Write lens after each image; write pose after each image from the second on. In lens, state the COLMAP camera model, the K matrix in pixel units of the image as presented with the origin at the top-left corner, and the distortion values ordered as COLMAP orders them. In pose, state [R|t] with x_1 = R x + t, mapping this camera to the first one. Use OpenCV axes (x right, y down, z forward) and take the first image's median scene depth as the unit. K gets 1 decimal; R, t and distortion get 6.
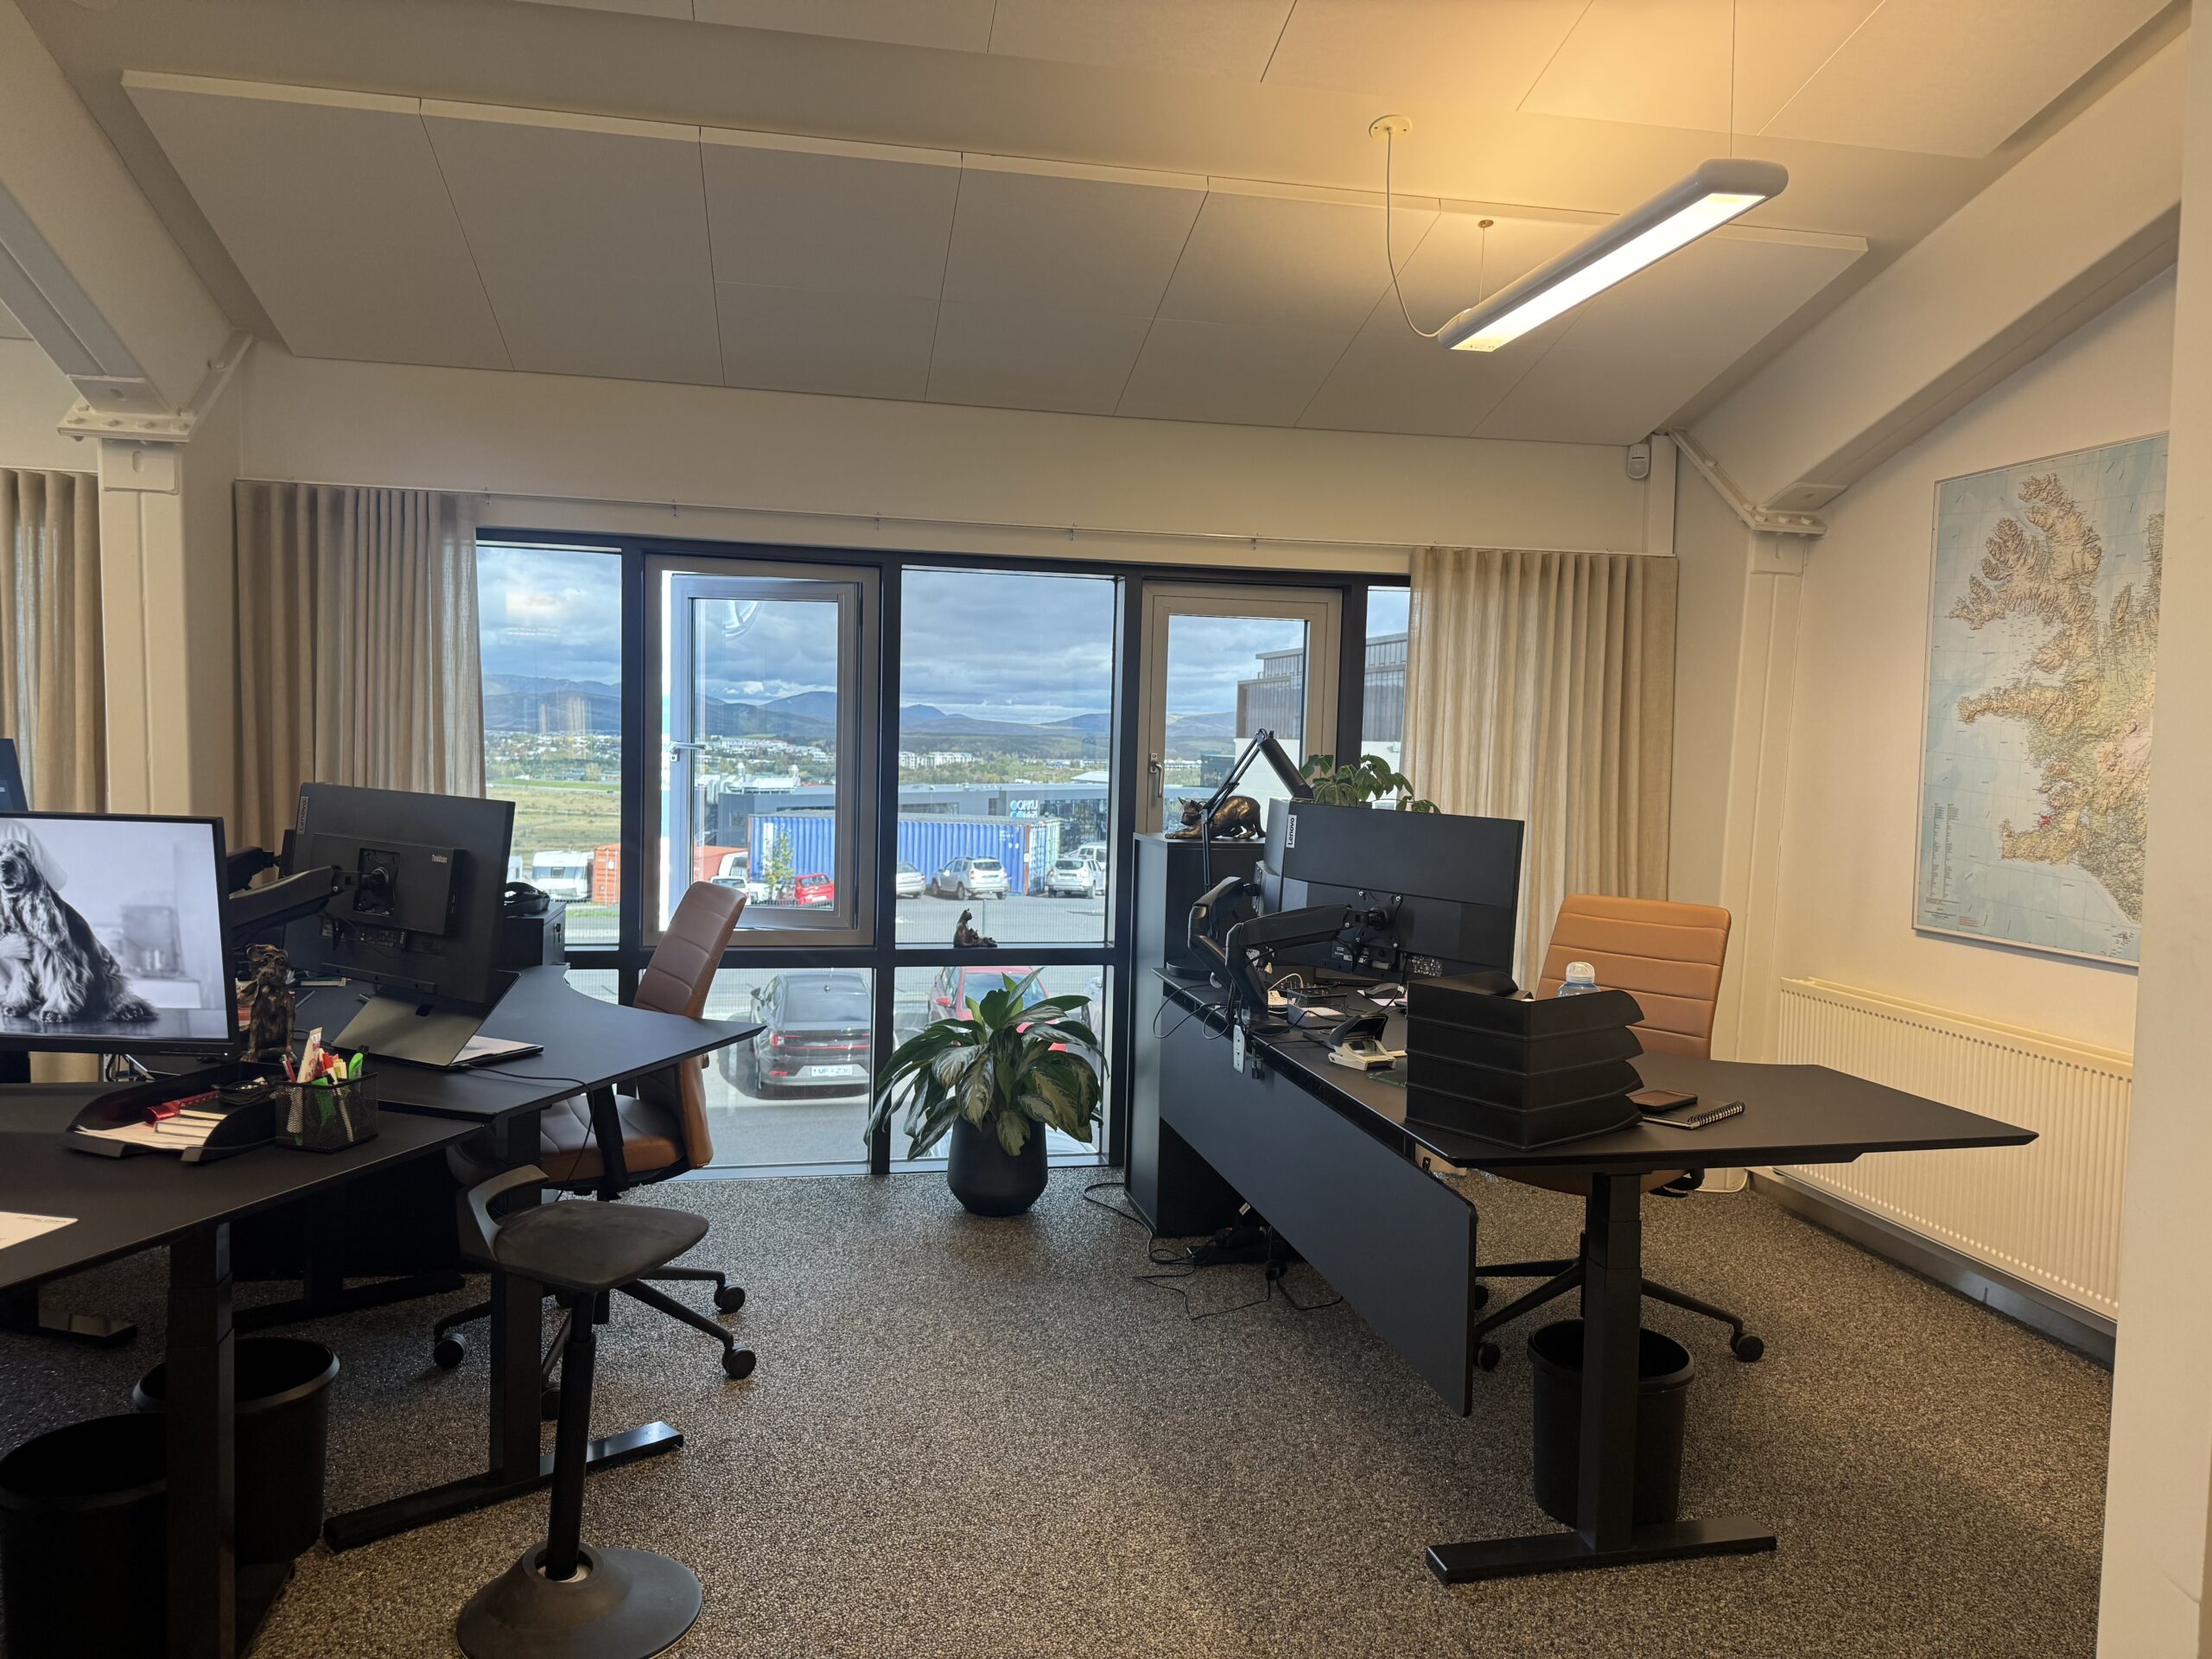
lens RADIAL K [[1576.4, 0, 1086.1], [0, 1576.4, 810.9], [0, 0, 1]] dist [0.081774, -0.099070]
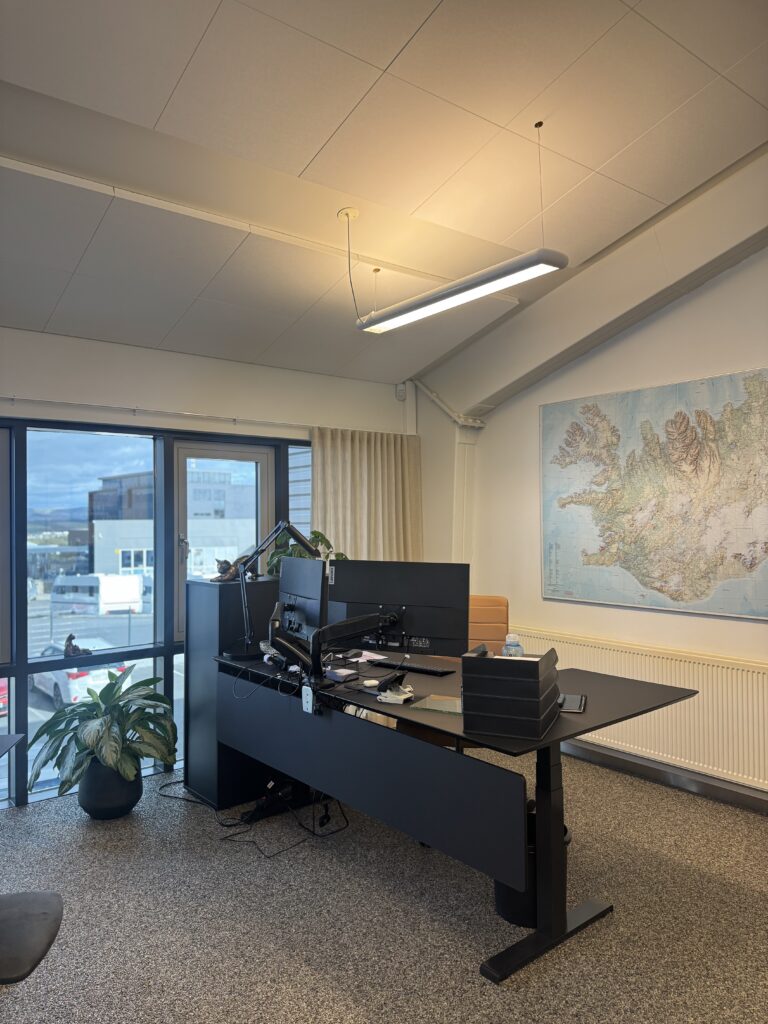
lens RADIAL K [[729.8, 0, 384.2], [0, 729.8, 506.6], [0, 0, 1]] dist [0.081774, -0.099070]
pose [[0.880769, -0.025454, 0.472862, -0.187676], [0.053514, 0.997508, -0.045981, -0.021959], [-0.470513, 0.065803, 0.879936, 0.182308]]
